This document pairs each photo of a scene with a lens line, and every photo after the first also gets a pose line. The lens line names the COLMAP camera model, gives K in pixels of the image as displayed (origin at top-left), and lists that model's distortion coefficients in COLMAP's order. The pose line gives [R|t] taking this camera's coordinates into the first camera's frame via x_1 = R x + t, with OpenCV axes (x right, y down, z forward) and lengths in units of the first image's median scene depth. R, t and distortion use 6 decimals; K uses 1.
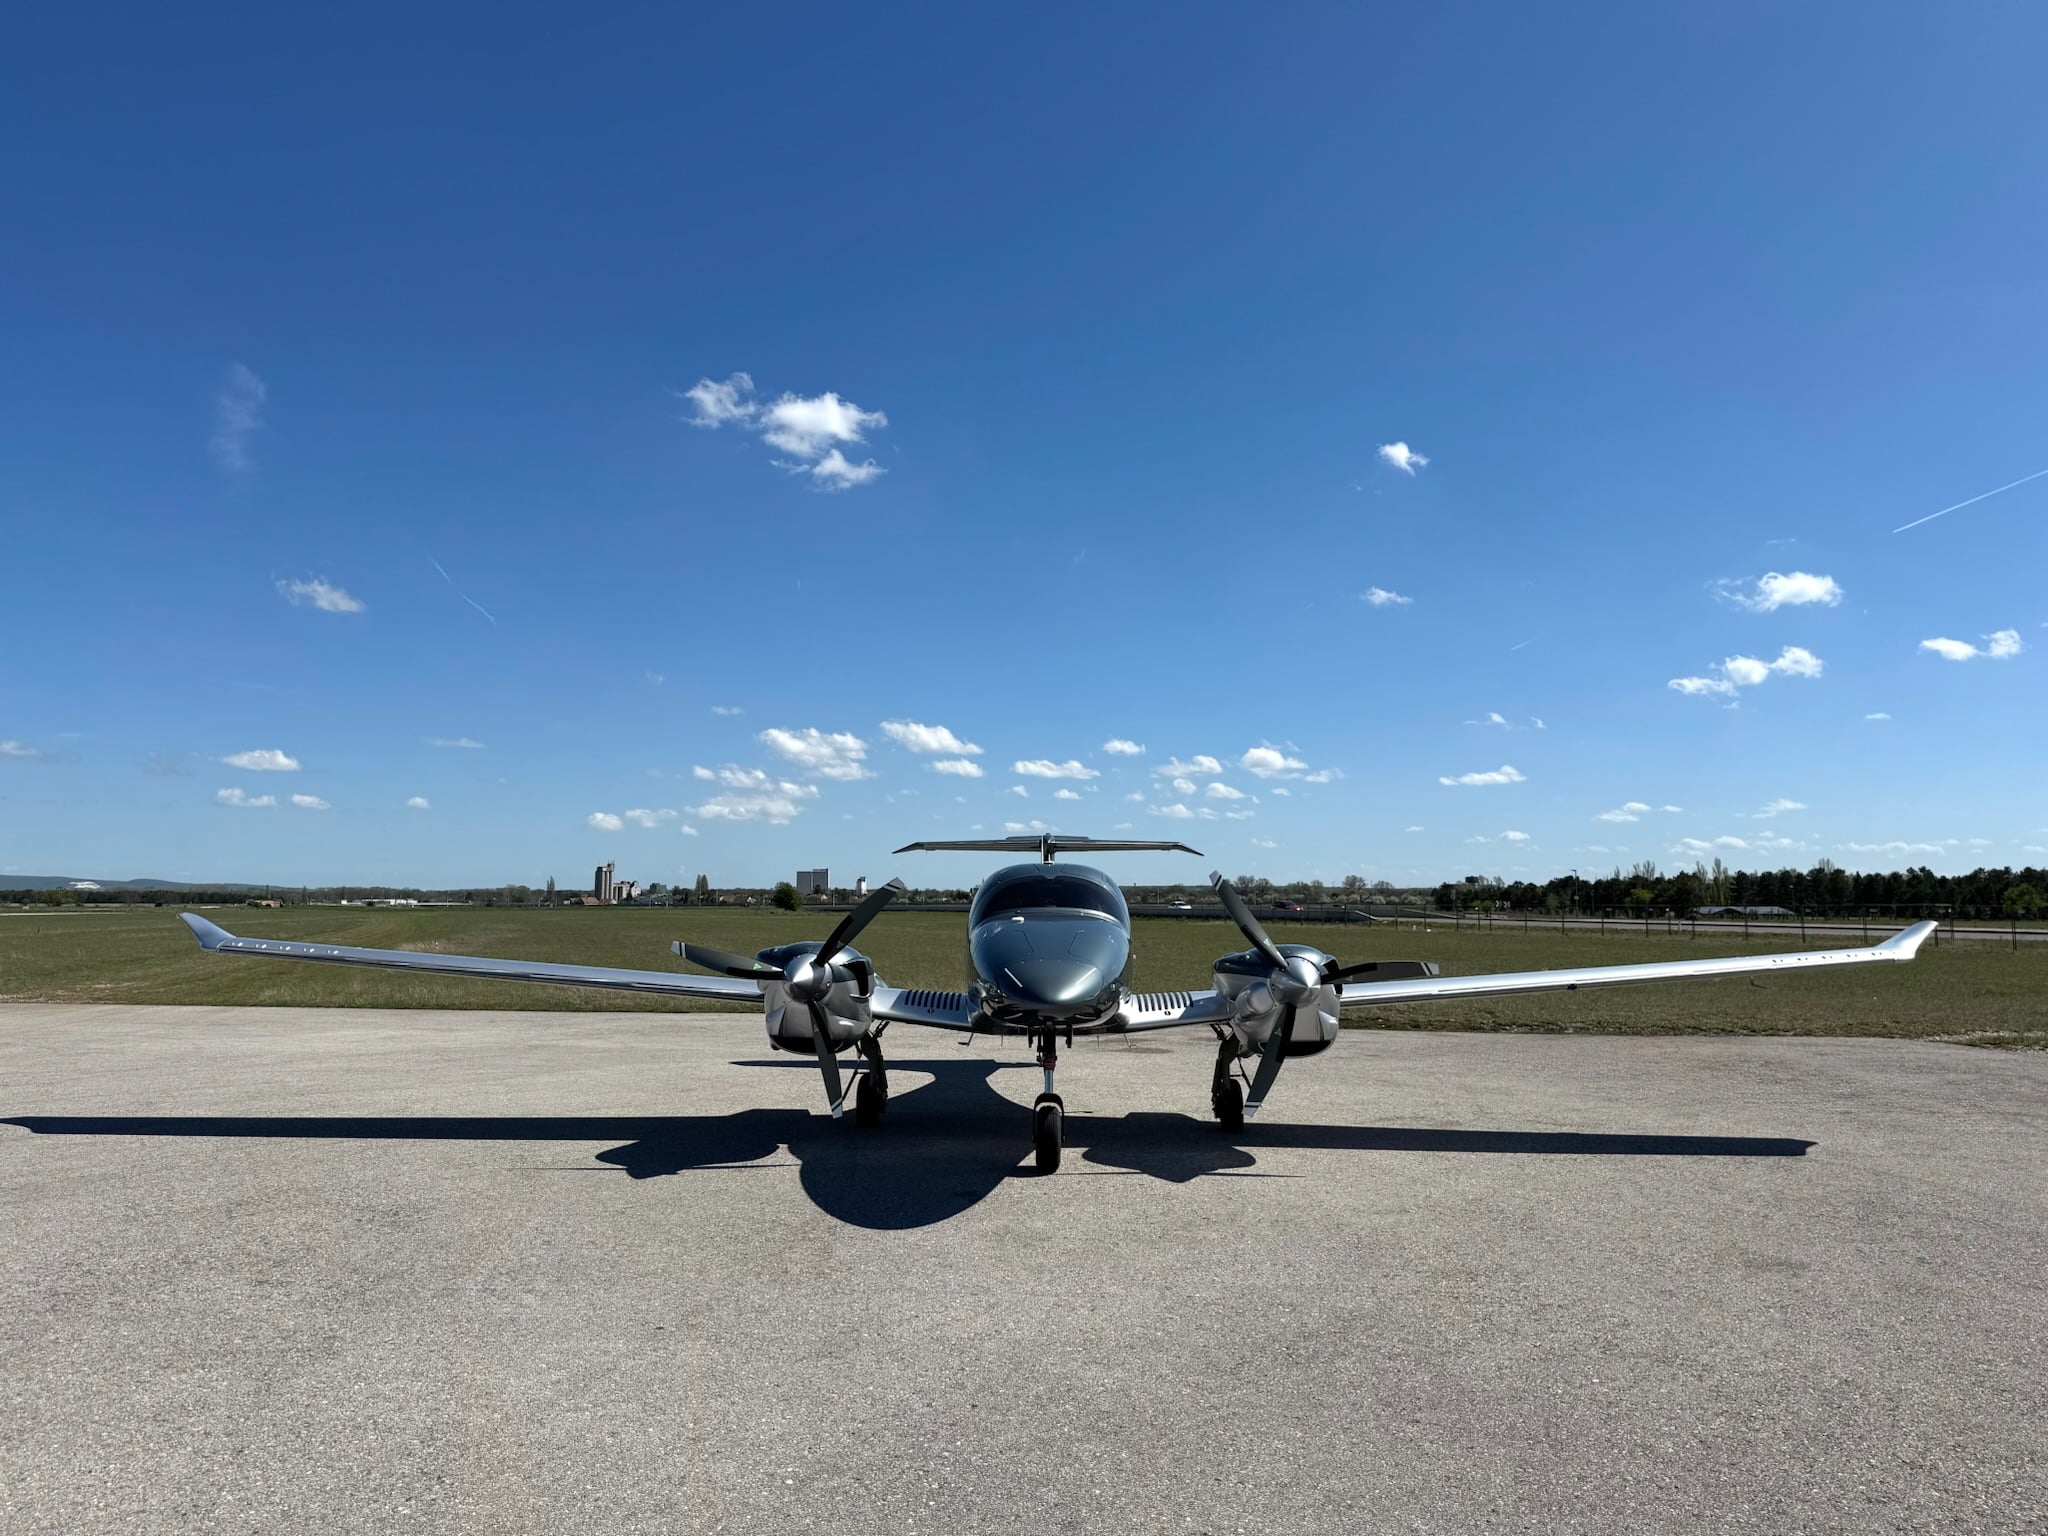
lens RADIAL K [[1430.2, 0, 1029.8], [0, 1430.2, 772.1], [0, 0, 1]] dist [0.122468, -0.192831]
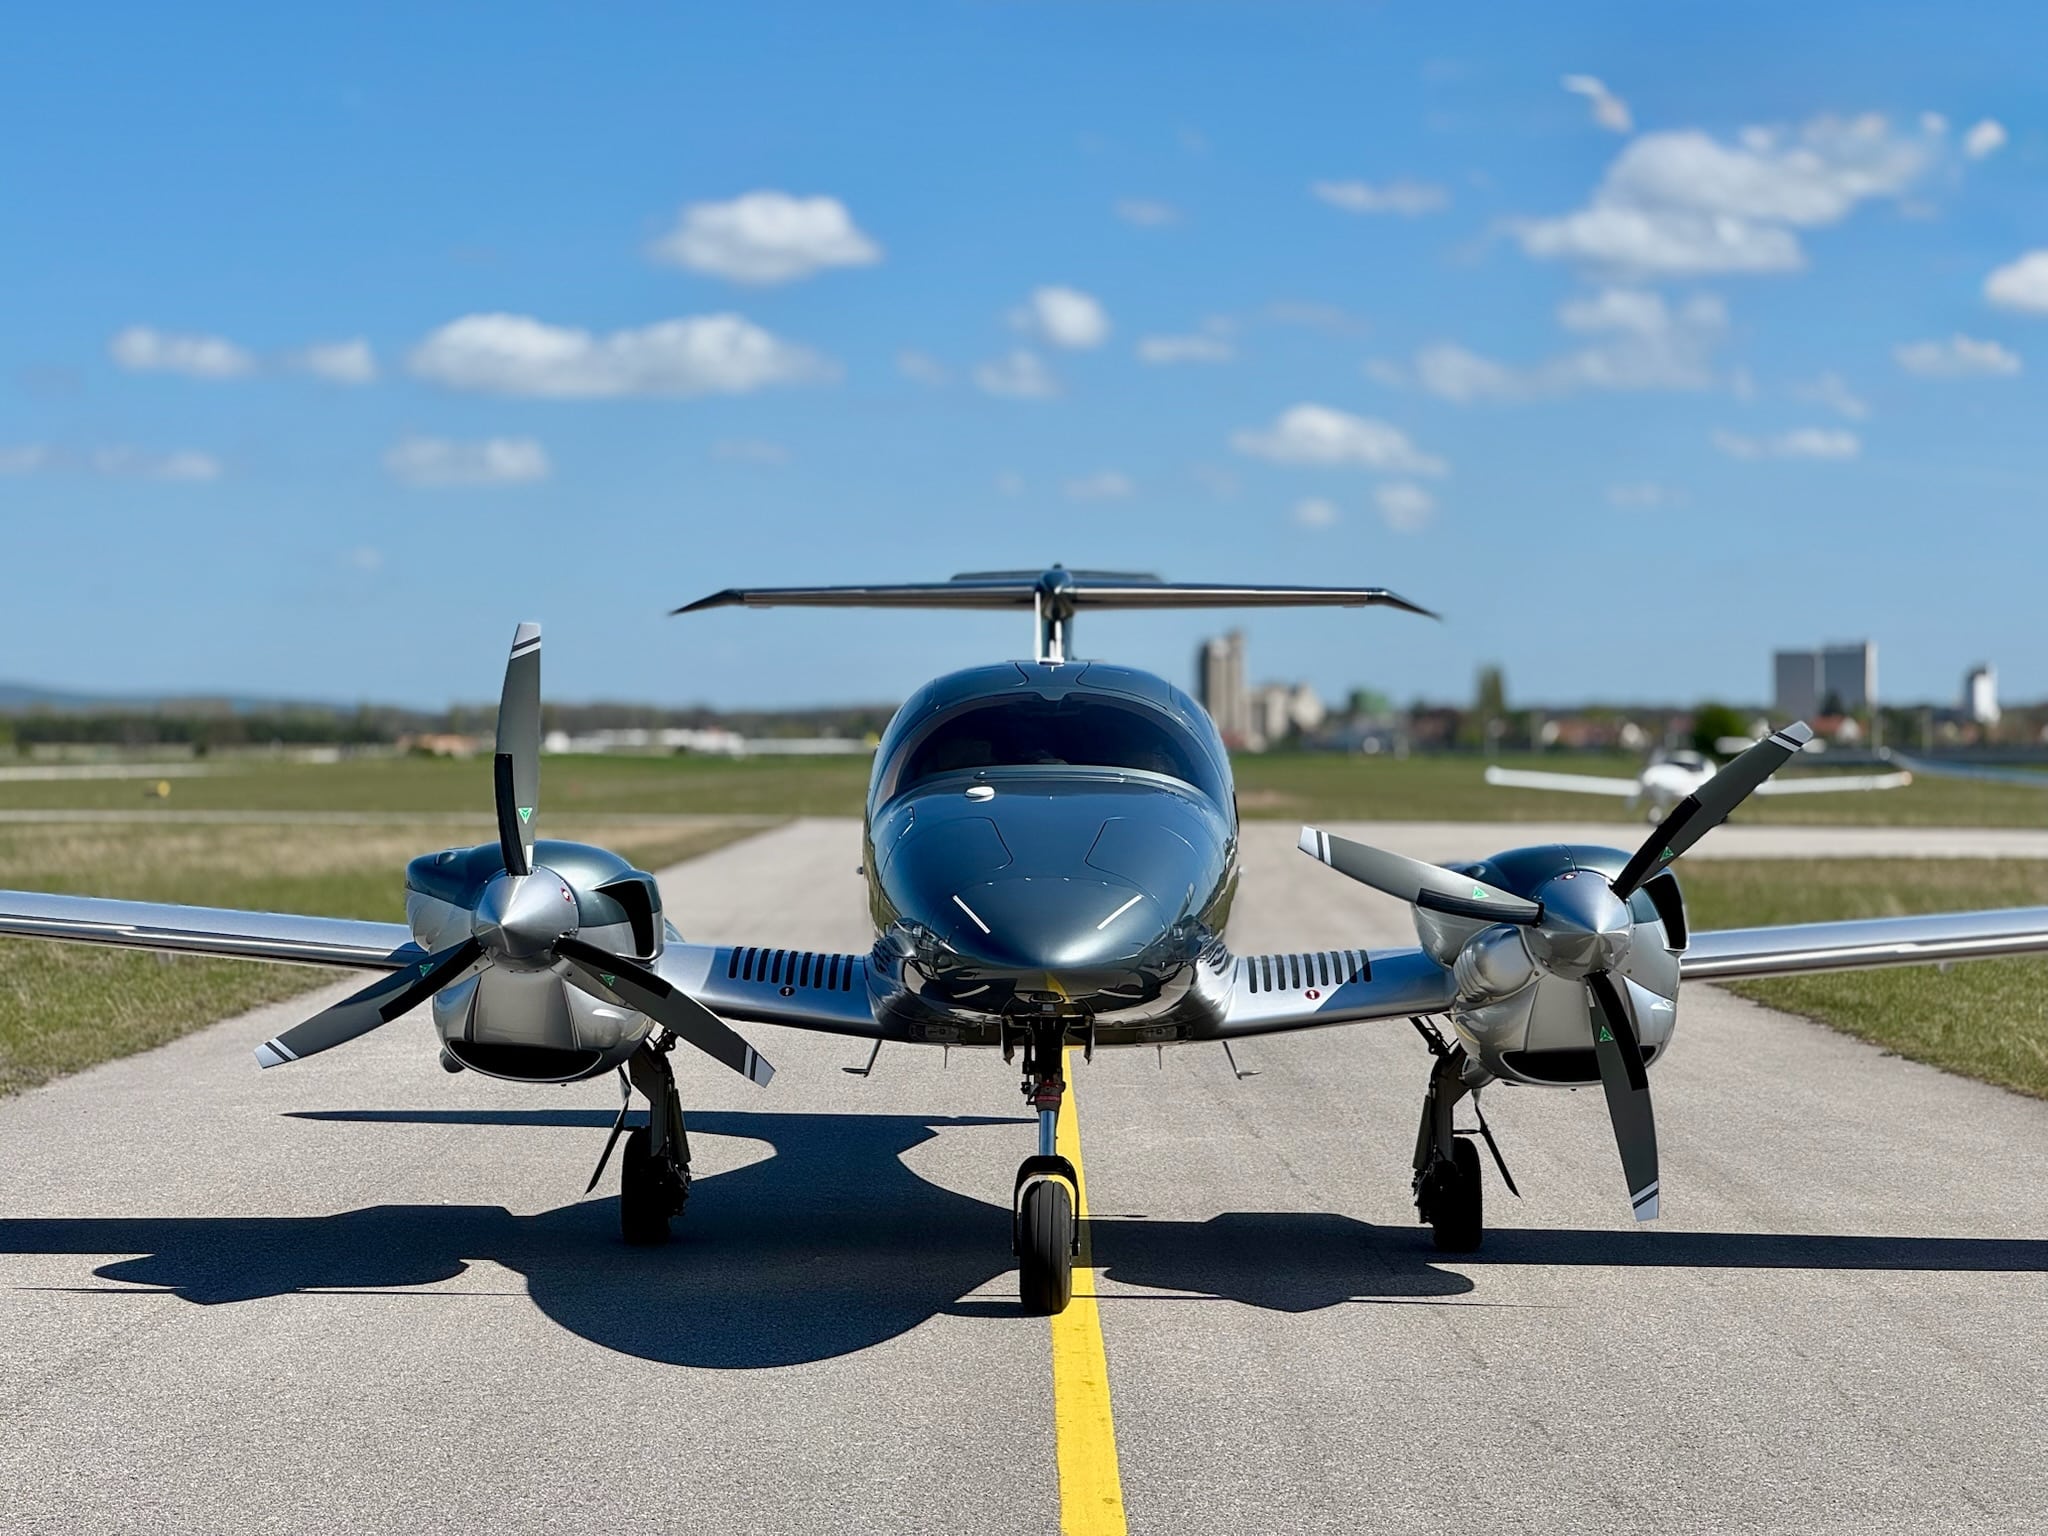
lens RADIAL K [[4645.6, 0, 1024.0], [0, 4645.6, 768.0], [0, 0, 1]] dist [-0.677061, -0.049372]
pose [[0.999999, -0.000450, 0.001258, 0.003323], [0.000315, 0.994439, 0.105310, -0.056341], [-0.001299, -0.105310, 0.994439, -0.437800]]
